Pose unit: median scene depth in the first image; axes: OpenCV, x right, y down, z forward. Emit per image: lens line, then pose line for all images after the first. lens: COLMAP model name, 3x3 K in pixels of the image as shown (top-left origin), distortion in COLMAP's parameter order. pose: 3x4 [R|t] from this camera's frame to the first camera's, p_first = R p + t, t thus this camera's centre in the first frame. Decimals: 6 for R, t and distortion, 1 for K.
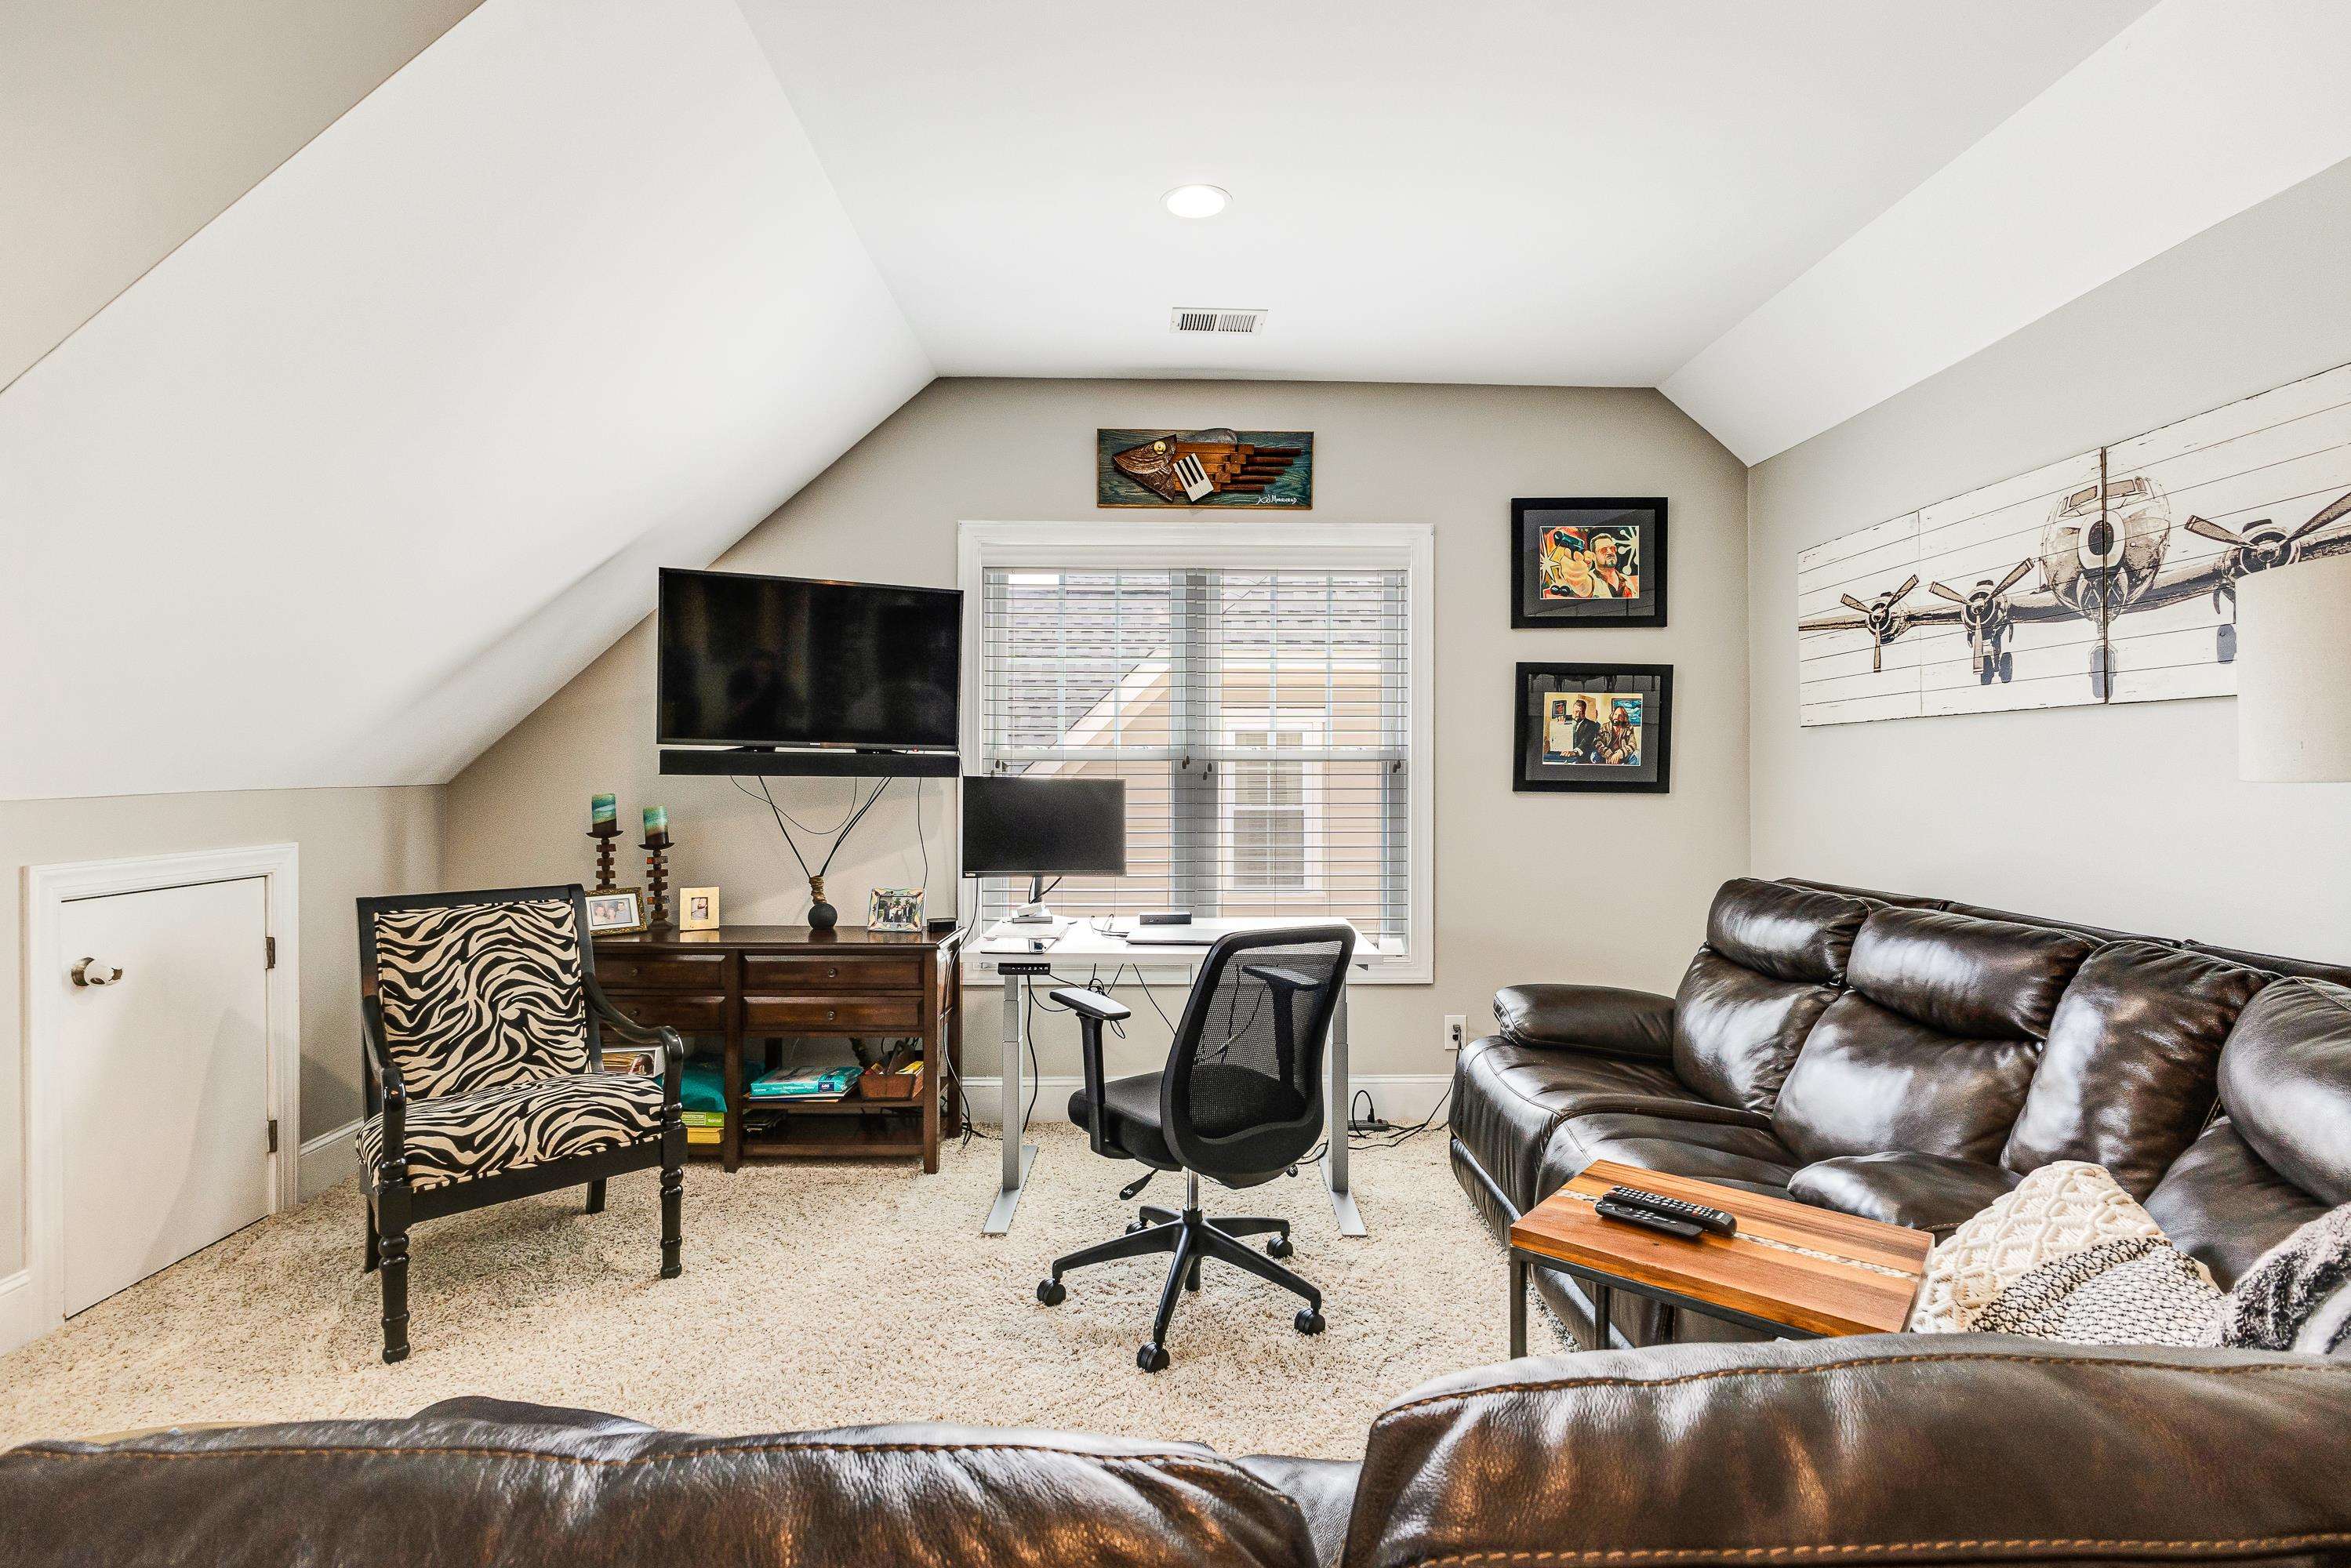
lens RADIAL K [[1069.8, 0, 1171.4], [0, 1069.8, 773.4], [0, 0, 1]] dist [-0.014487, -0.000164]
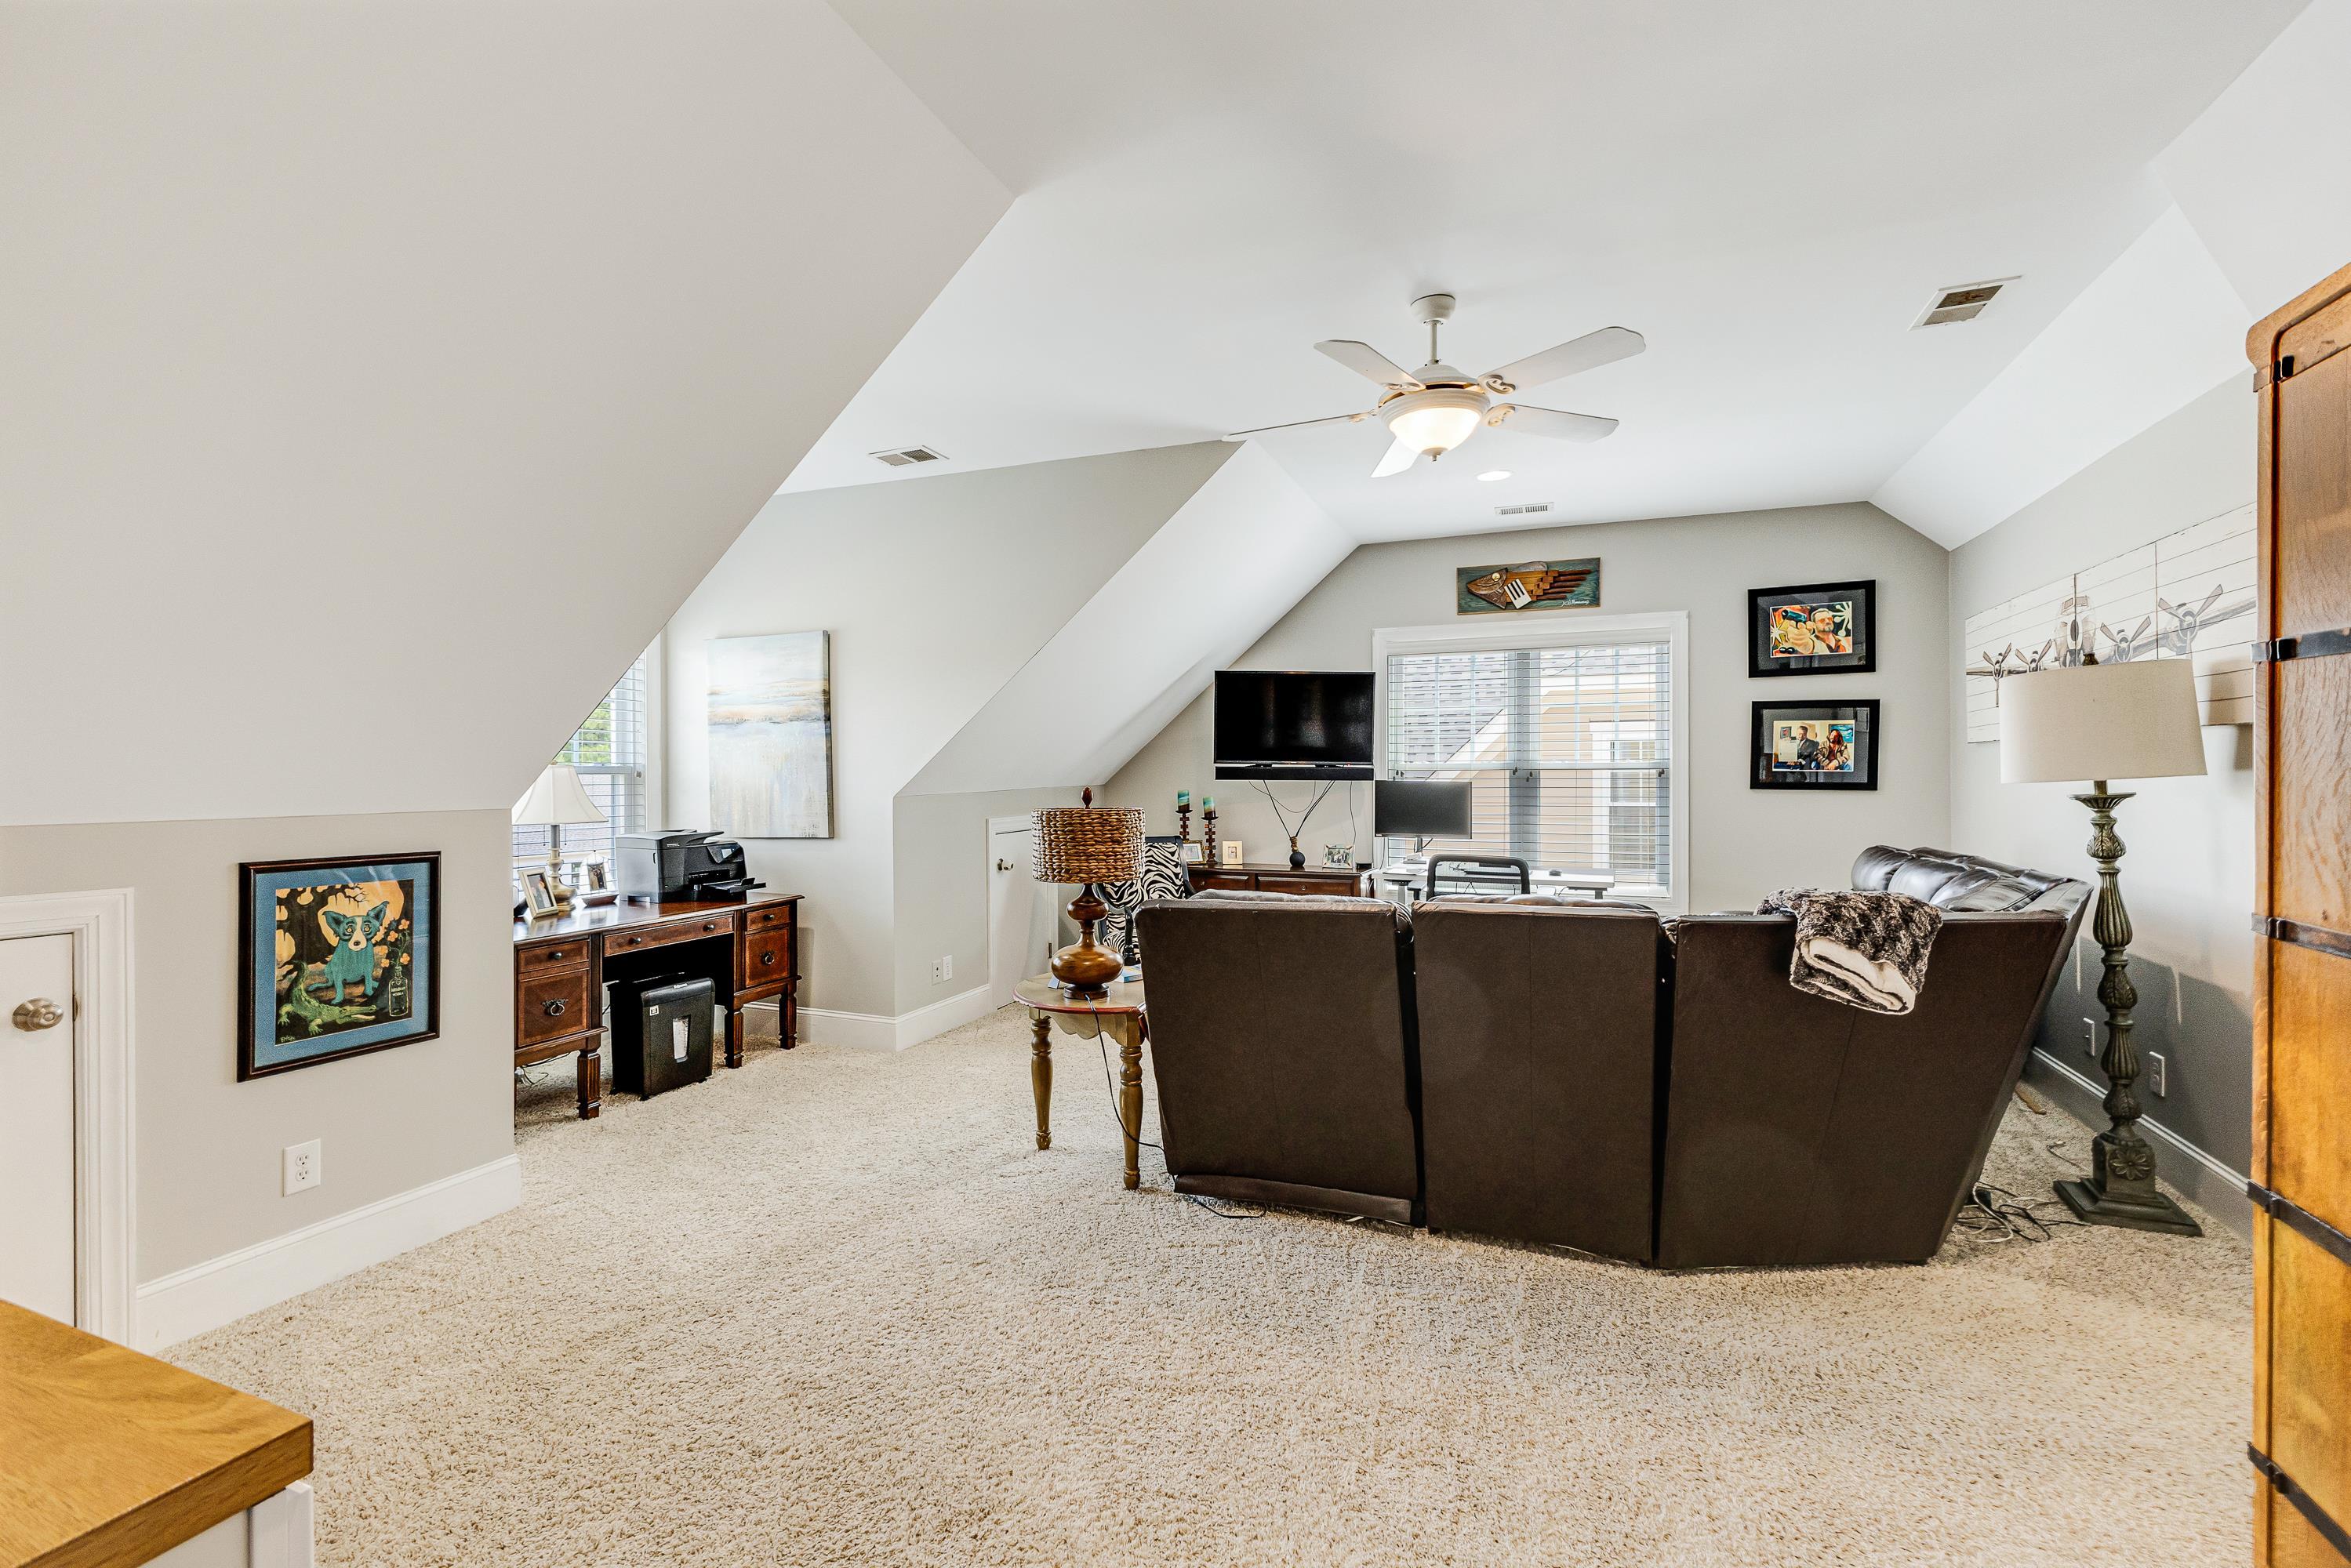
lens RADIAL K [[1023.9, 0, 1172.4], [0, 1023.9, 773.9], [0, 0, 1]] dist [-0.017549, 0.000013]
pose [[0.919905, -0.004864, -0.392110, 0.141538], [0.004208, 0.999988, -0.002532, -0.004329], [0.392118, 0.000679, 0.919915, -0.607566]]
